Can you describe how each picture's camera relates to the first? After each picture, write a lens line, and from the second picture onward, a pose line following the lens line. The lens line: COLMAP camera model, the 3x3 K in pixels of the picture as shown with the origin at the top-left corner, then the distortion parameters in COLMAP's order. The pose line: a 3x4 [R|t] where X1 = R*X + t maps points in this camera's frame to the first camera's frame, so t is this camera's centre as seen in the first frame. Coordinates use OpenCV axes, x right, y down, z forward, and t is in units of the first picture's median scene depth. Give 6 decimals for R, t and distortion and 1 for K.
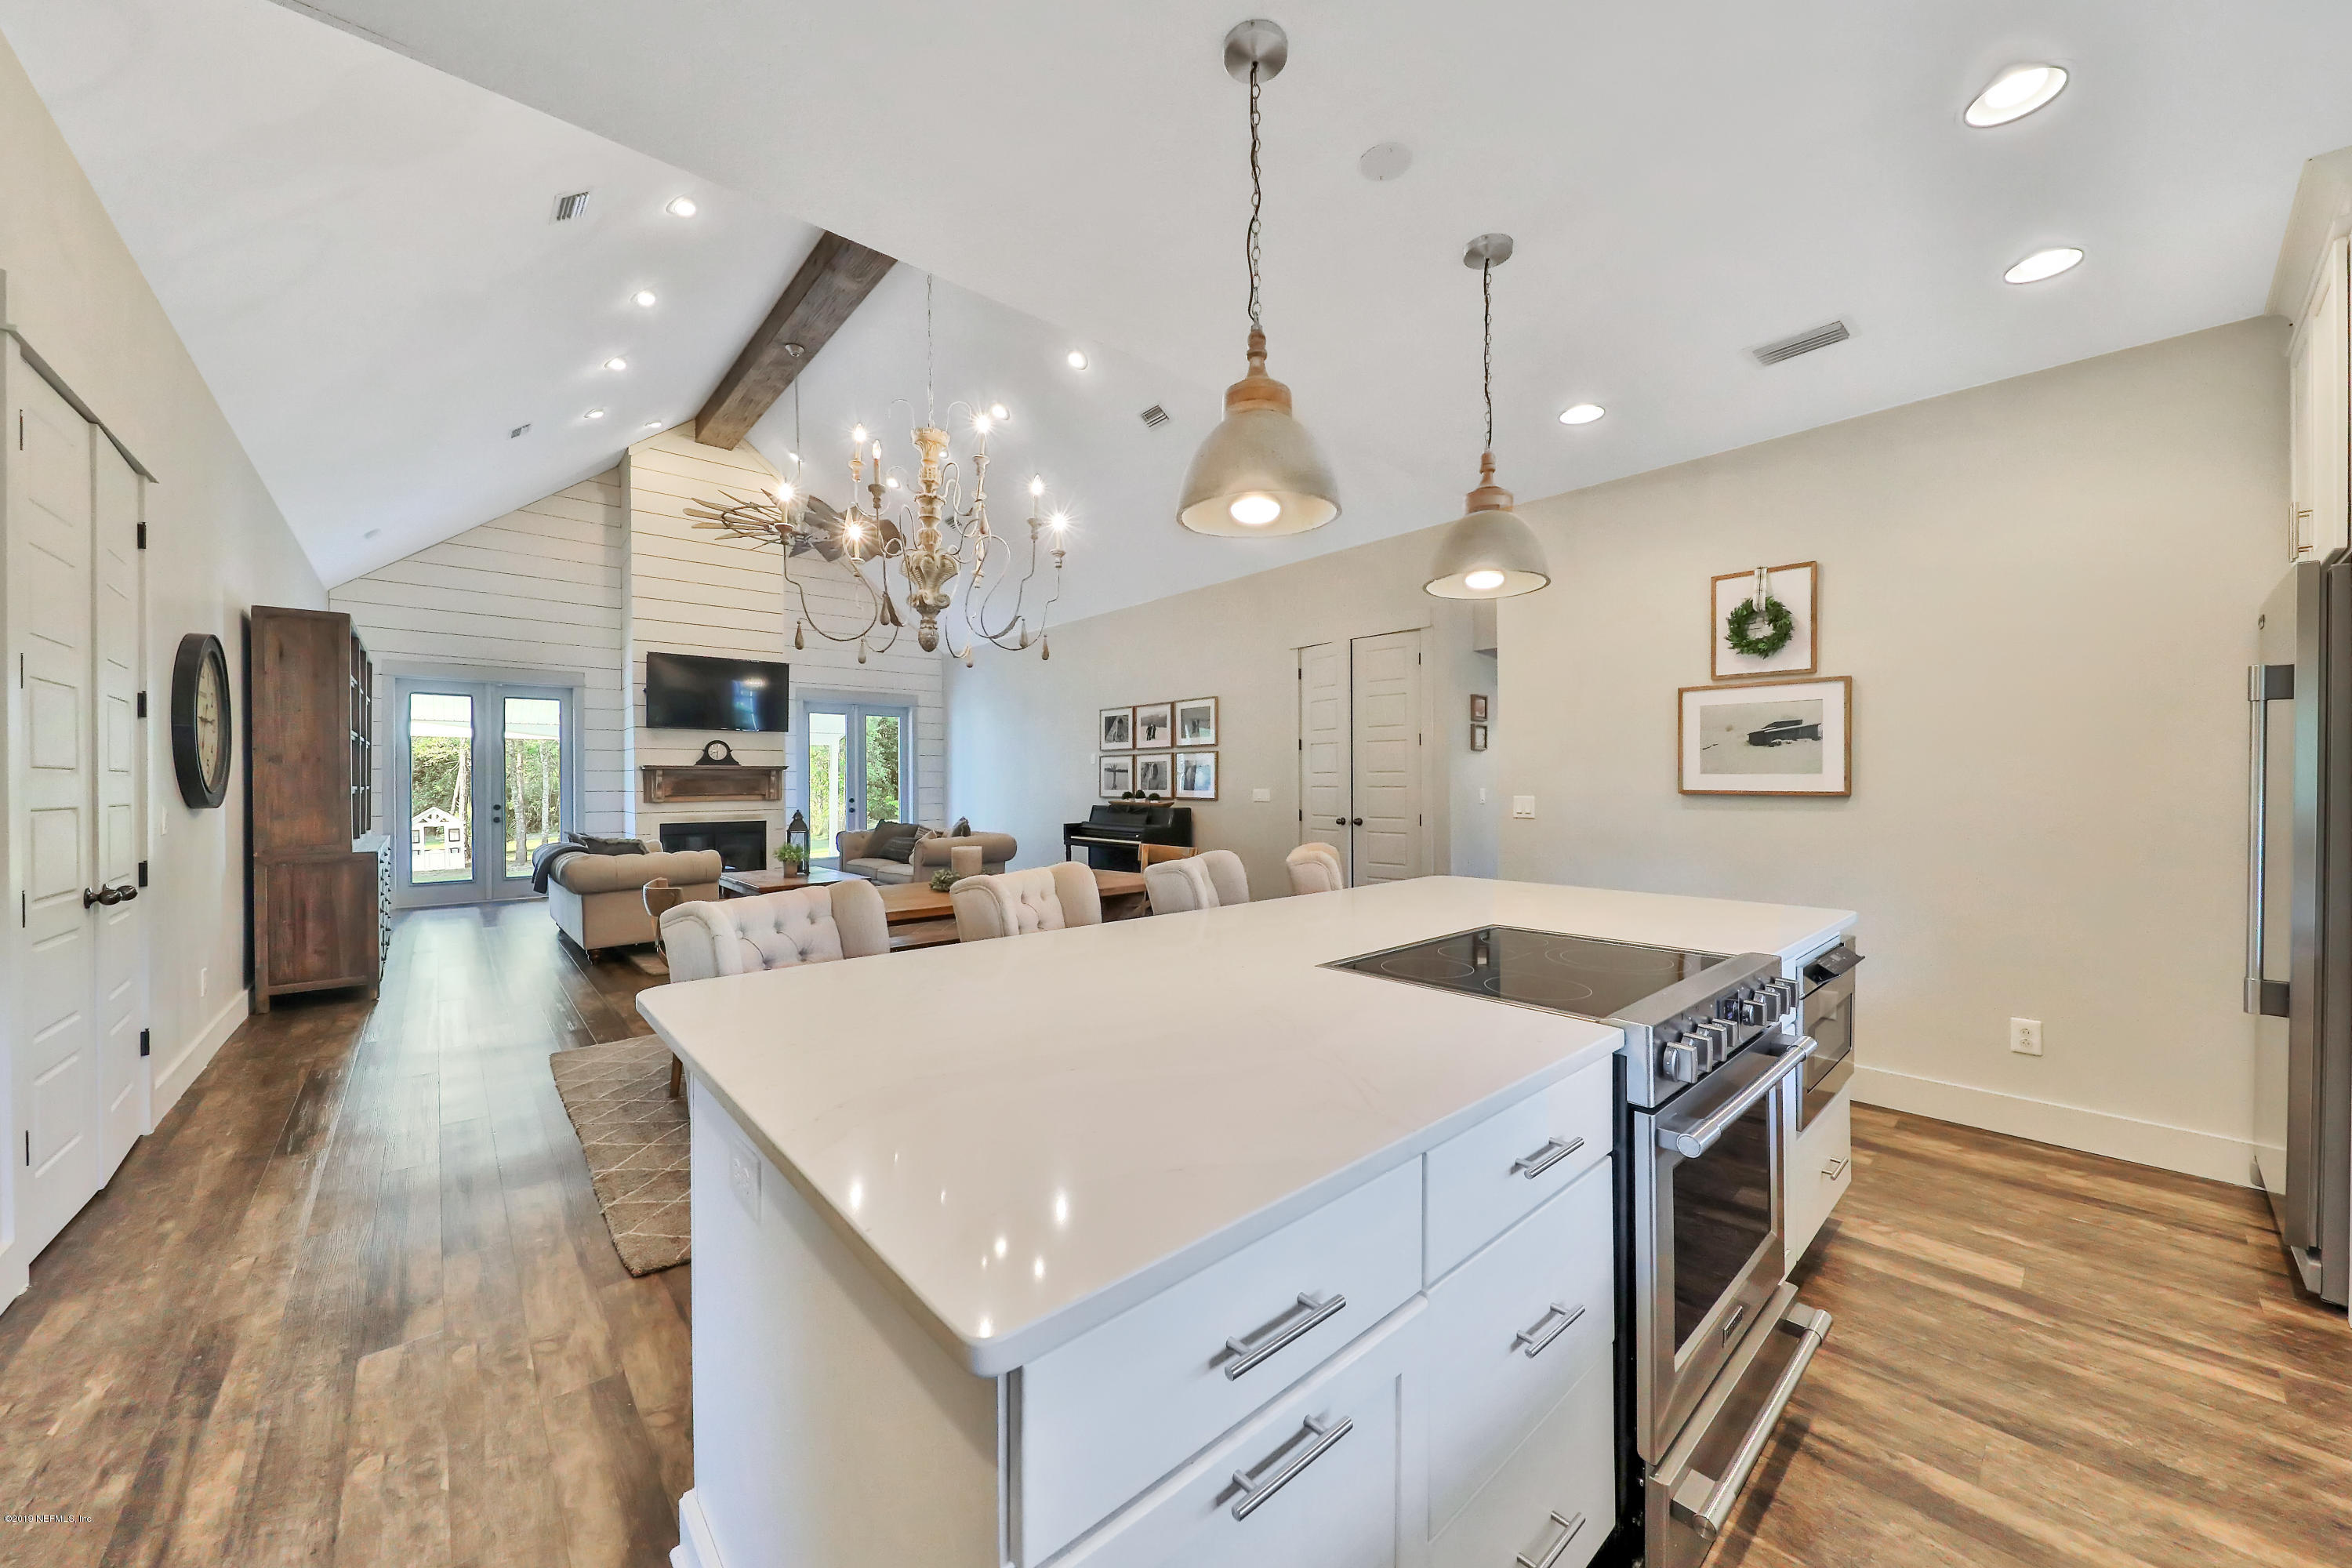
lens RADIAL K [[847.9, 0, 1183.6], [0, 847.9, 778.4], [0, 0, 1]] dist [-0.001817, -0.001656]
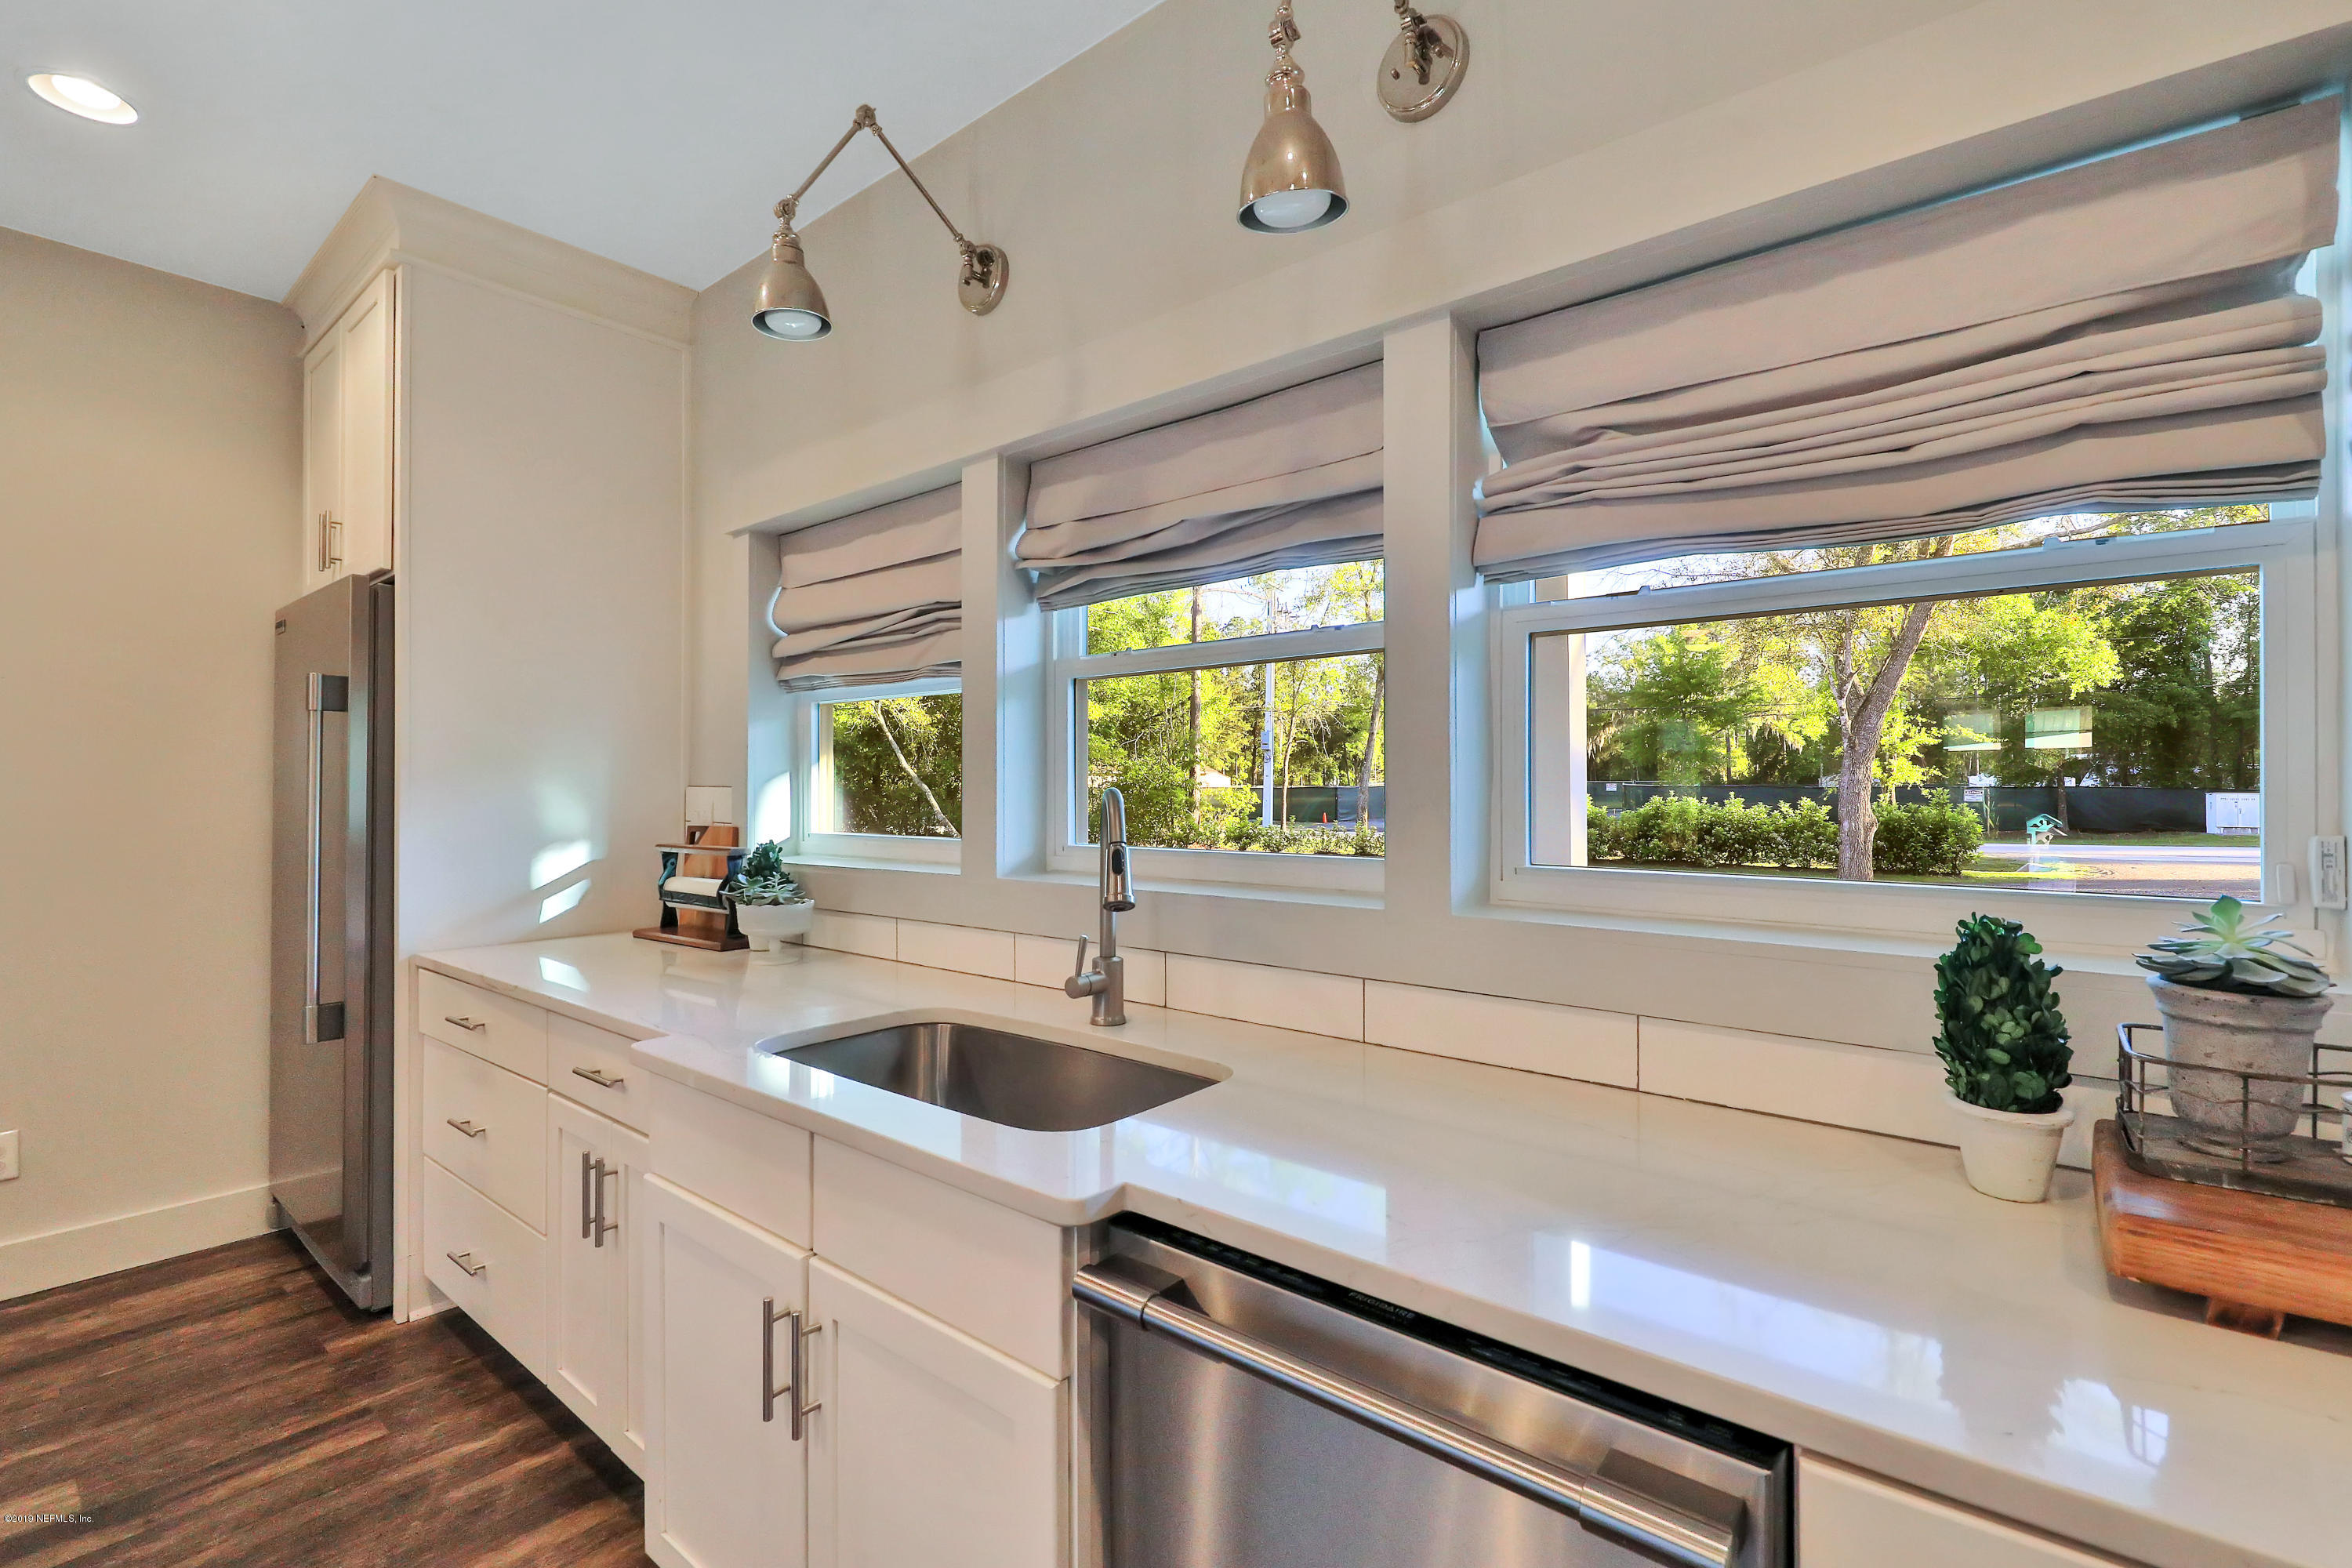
lens RADIAL K [[1054.3, 0, 1131.0], [0, 1054.3, 776.7], [0, 0, 1]] dist [0.004992, 0.001206]
pose [[-0.134274, 0.011988, 0.990872, -0.021245], [0.002422, 0.999928, -0.011770, -0.001060], [-0.990941, 0.000819, -0.134293, 0.210136]]
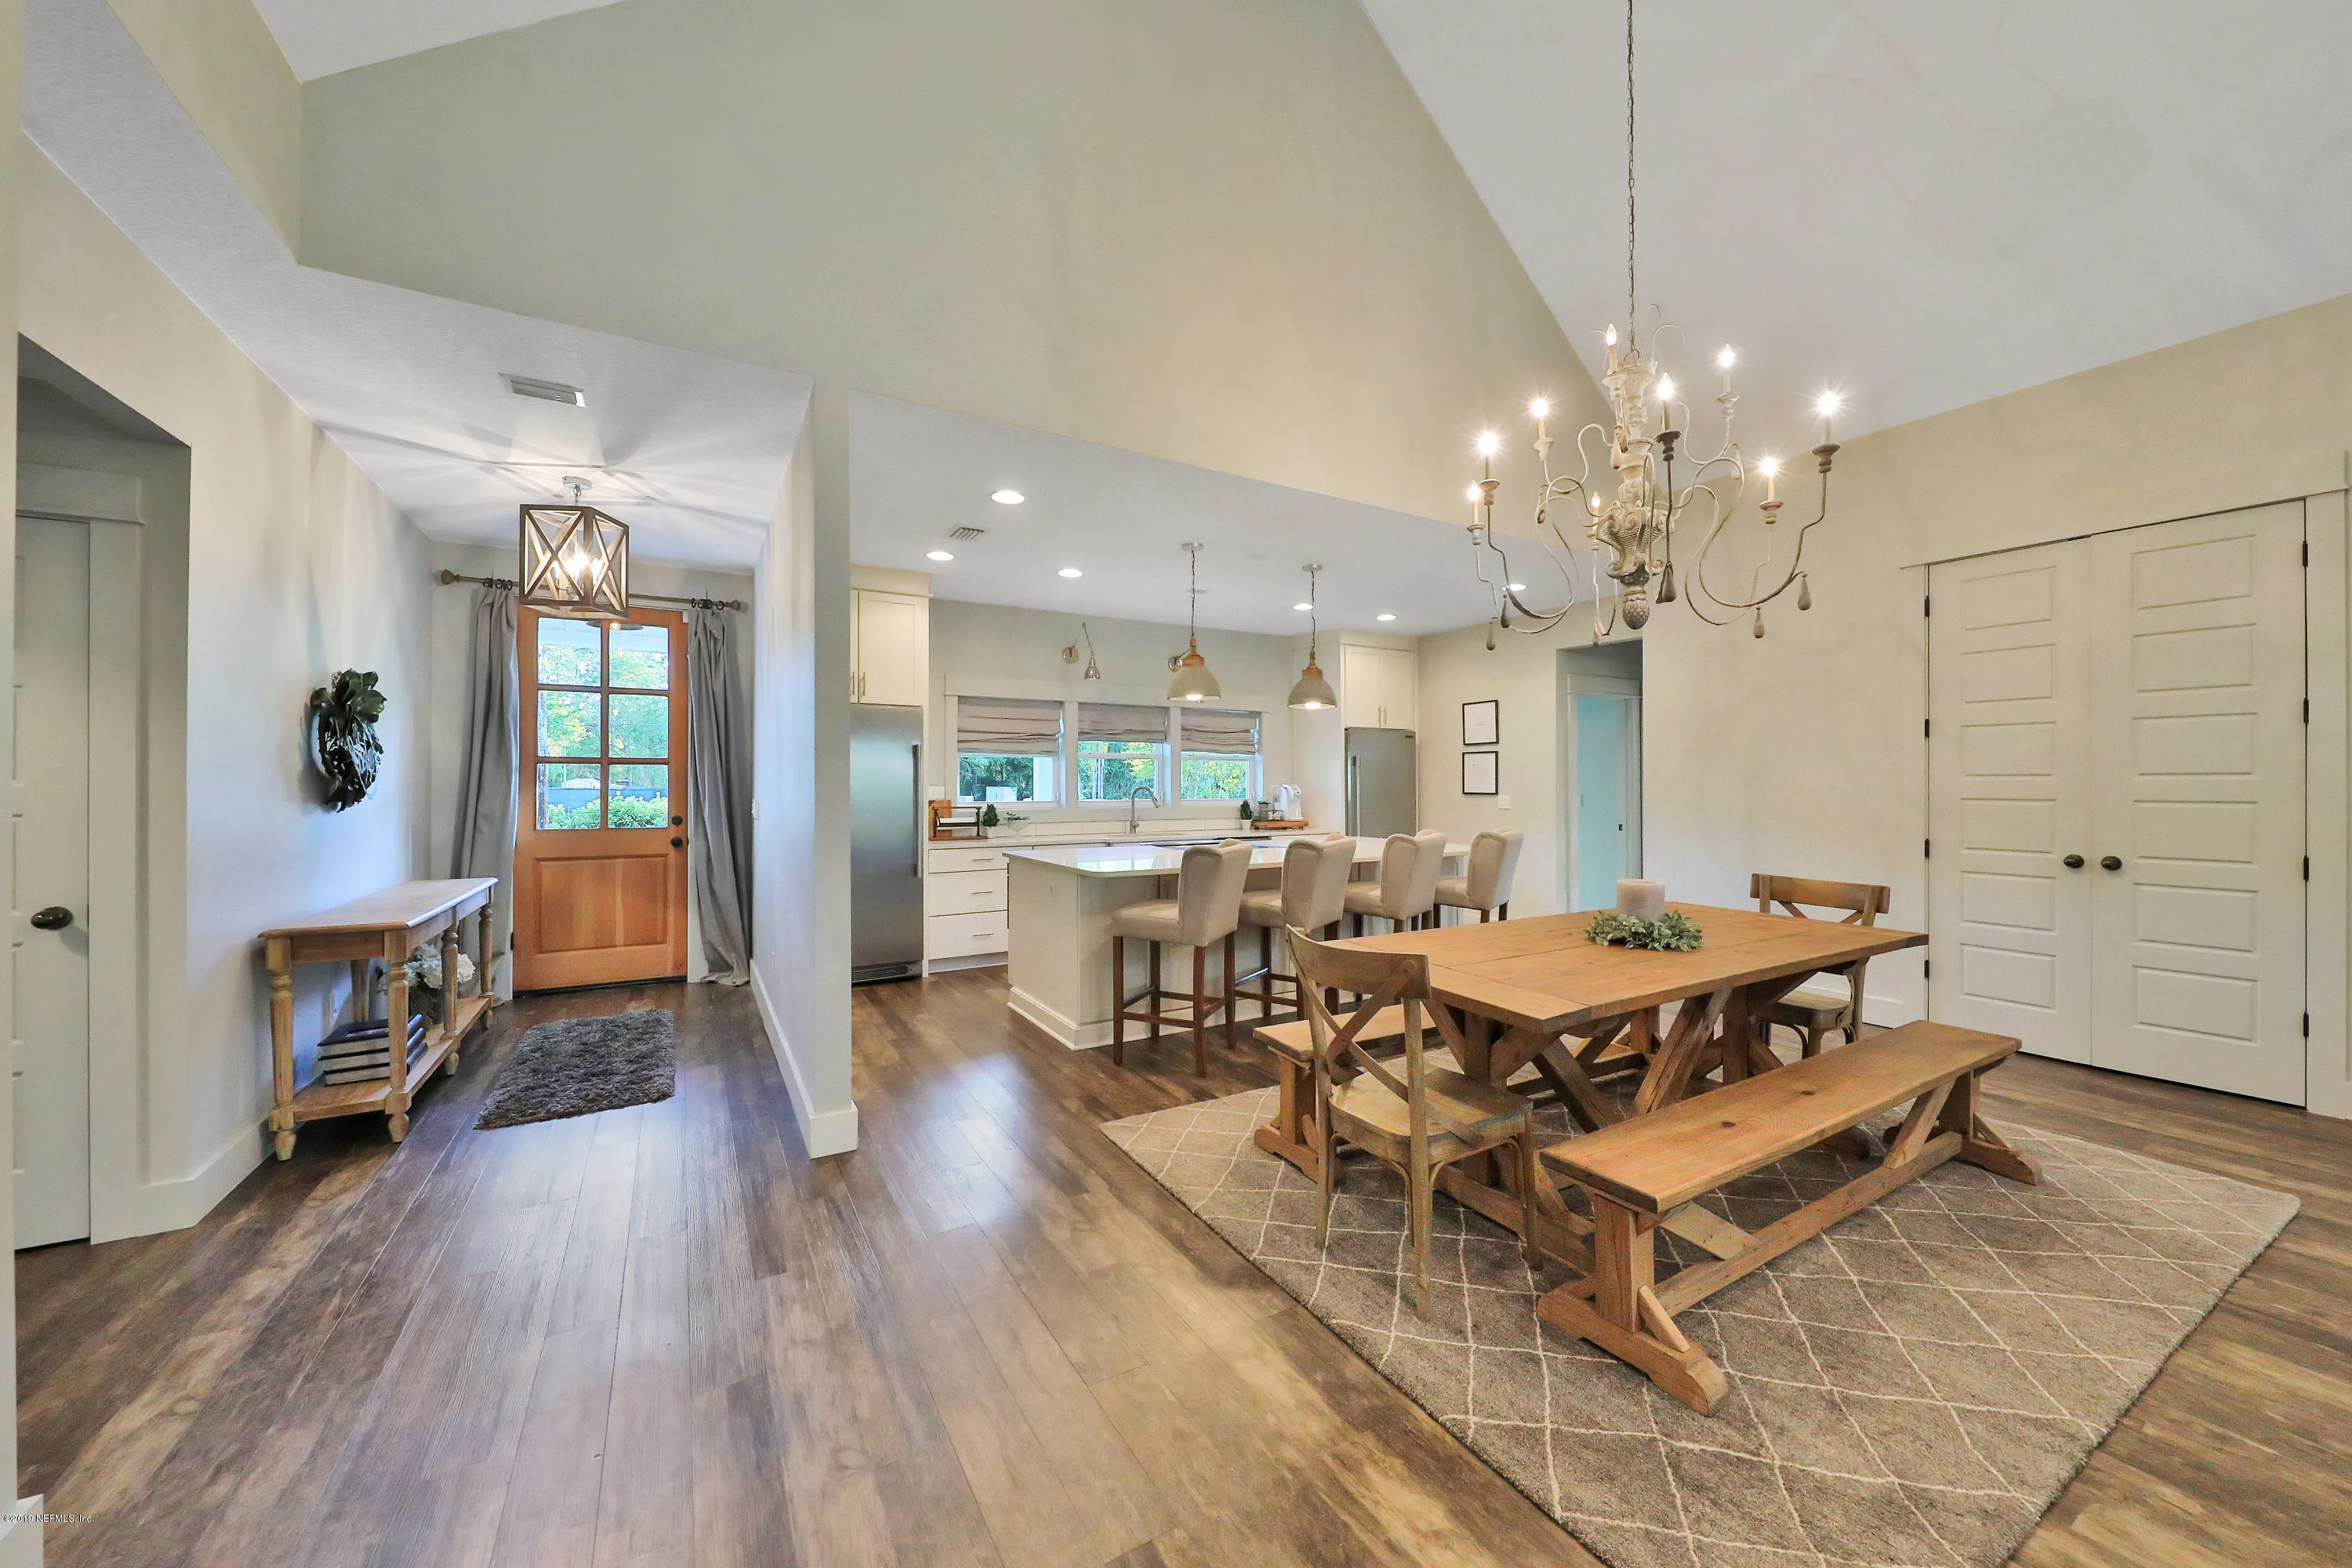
lens RADIAL K [[847.9, 0, 1197.0], [0, 847.9, 786.6], [0, 0, 1]] dist [-0.001817, -0.001656]
pose [[-0.988006, 0.006630, 0.154275, 0.050489], [0.006408, 0.999978, -0.001940, 0.006647], [-0.154284, -0.000928, -0.988026, 2.920625]]
